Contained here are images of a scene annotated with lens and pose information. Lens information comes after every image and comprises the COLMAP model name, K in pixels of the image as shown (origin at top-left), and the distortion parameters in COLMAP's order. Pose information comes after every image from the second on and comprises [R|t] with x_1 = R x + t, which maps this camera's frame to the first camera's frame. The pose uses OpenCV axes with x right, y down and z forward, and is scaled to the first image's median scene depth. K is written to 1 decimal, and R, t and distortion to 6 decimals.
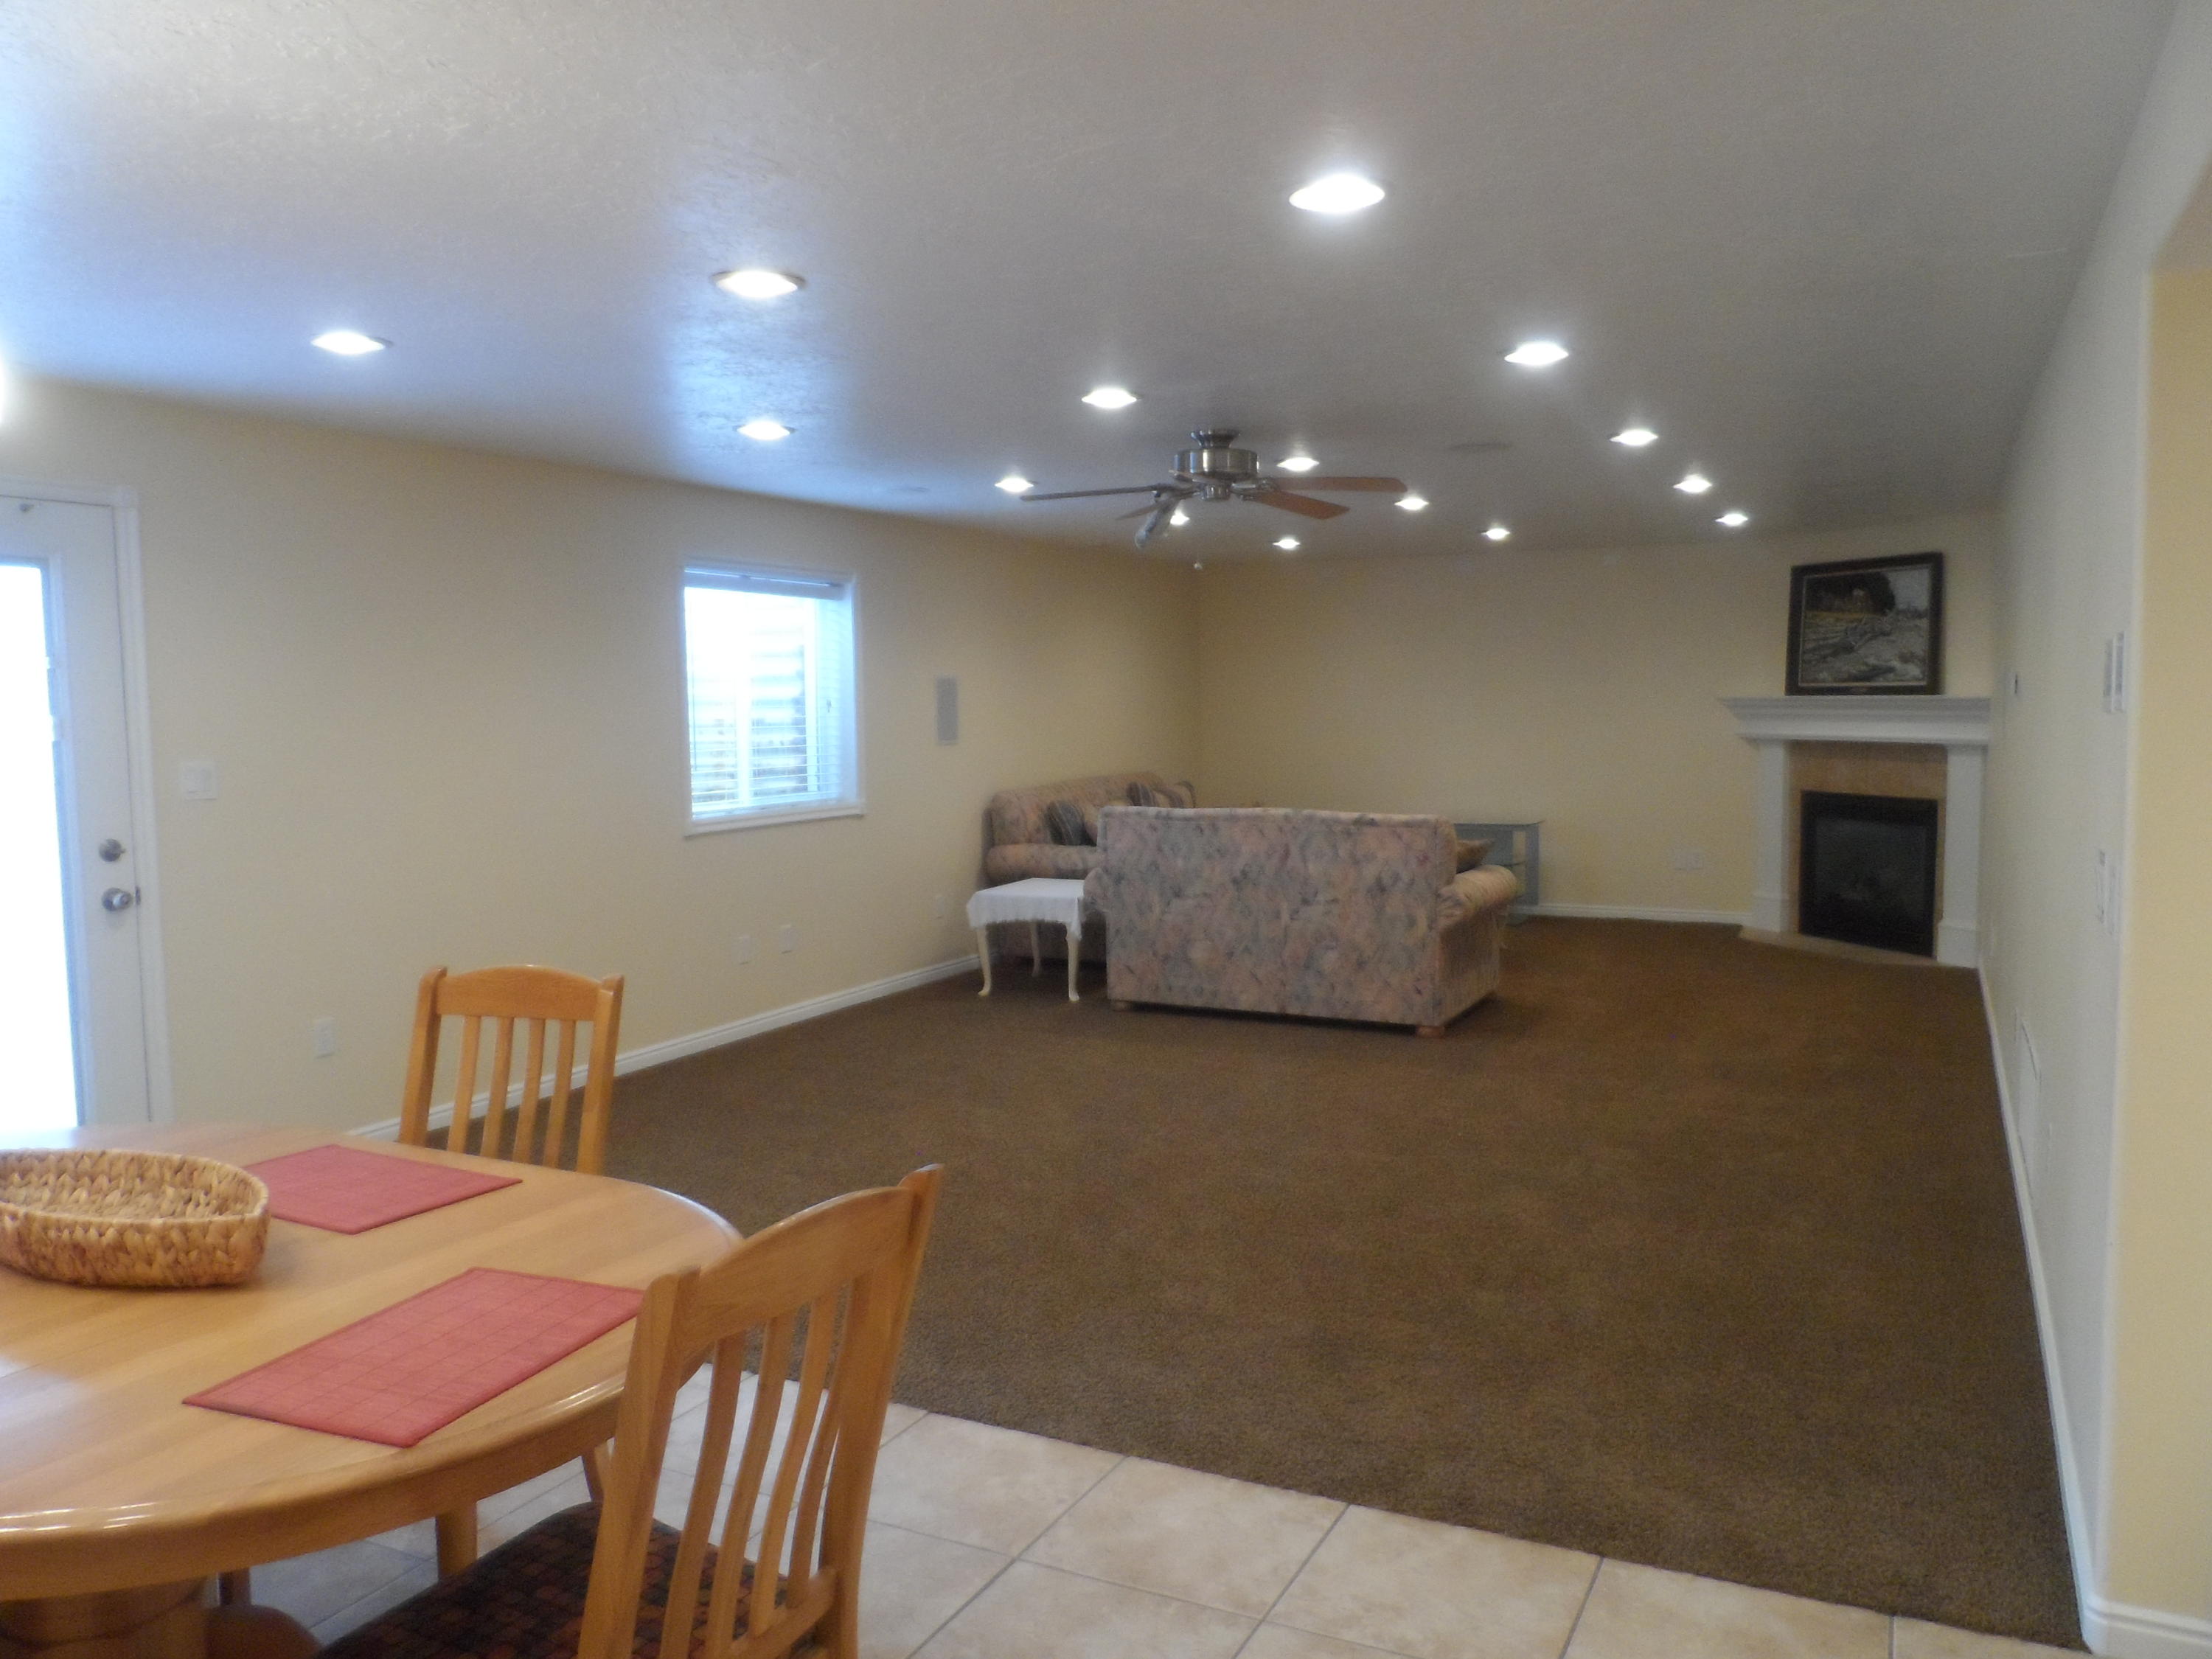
lens RADIAL K [[1677.3, 0, 1114.1], [0, 1677.3, 842.5], [0, 0, 1]] dist [-0.012576, 0.008473]
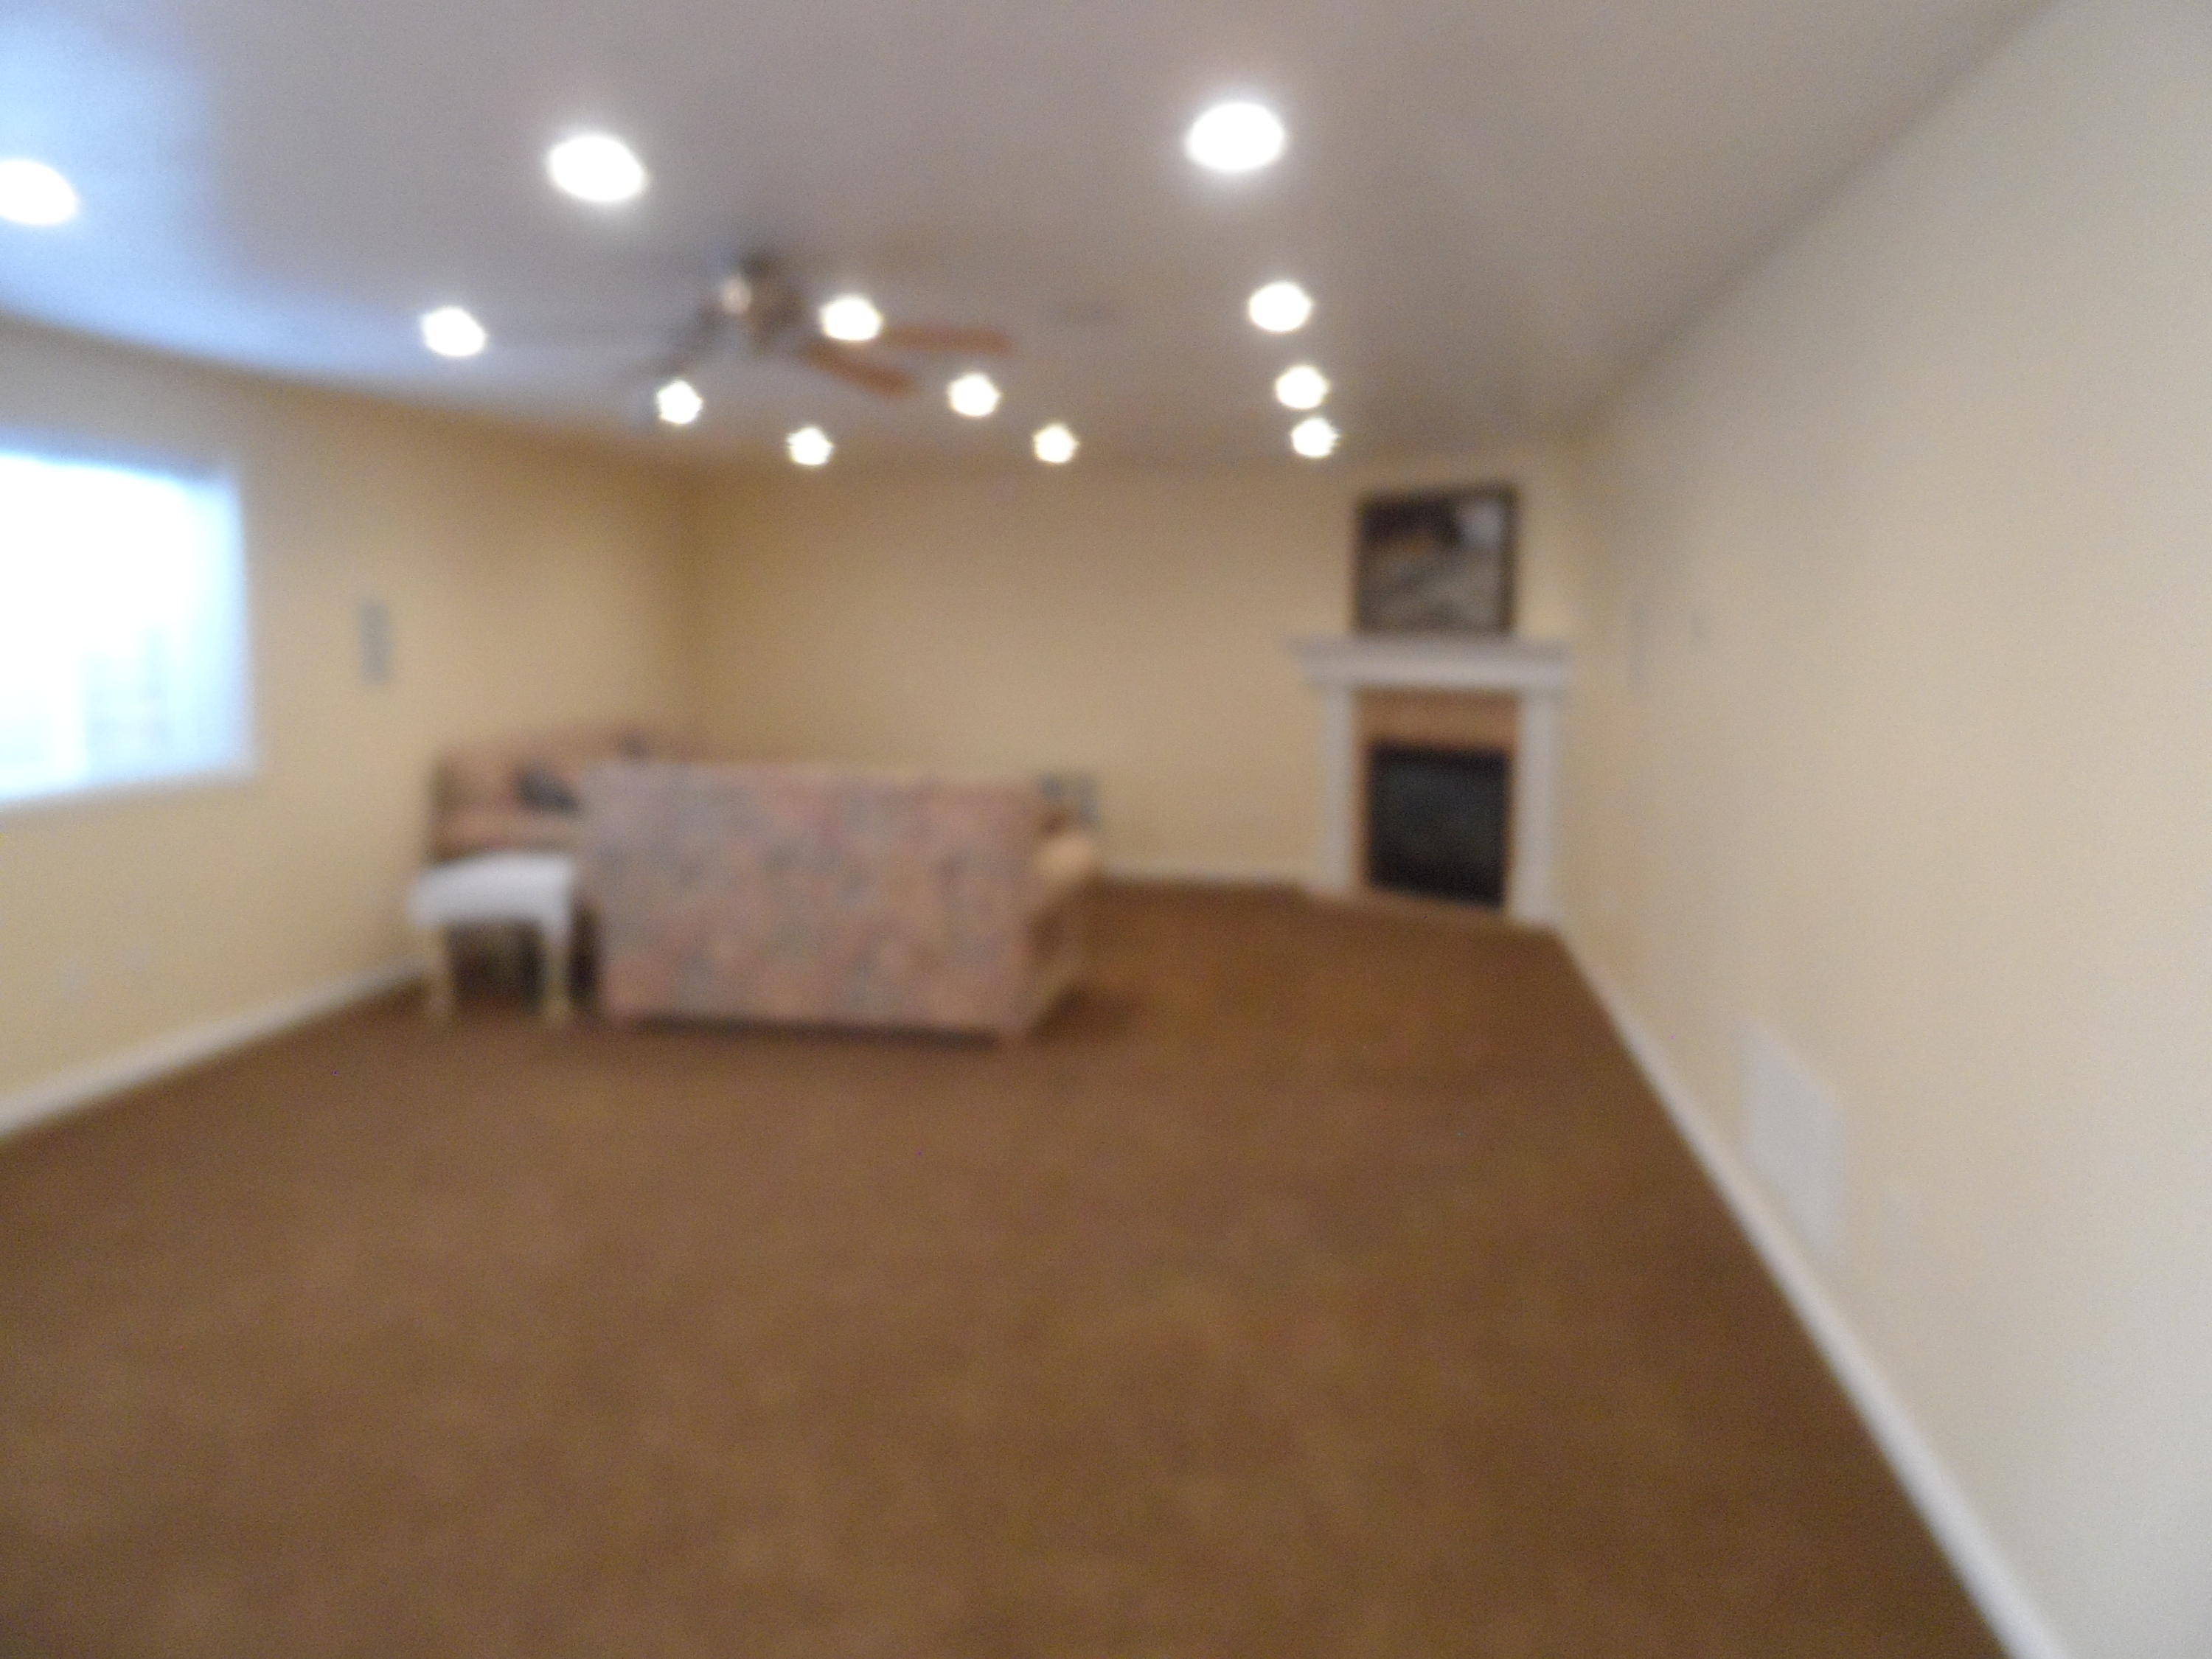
lens RADIAL K [[1677.3, 0, 1114.1], [0, 1677.3, 842.5], [0, 0, 1]] dist [-0.012576, 0.008473]
pose [[0.954512, -0.024943, 0.297127, -0.006049], [0.014347, 0.999183, 0.037788, -0.012079], [-0.297826, -0.031806, 0.954090, 0.171864]]
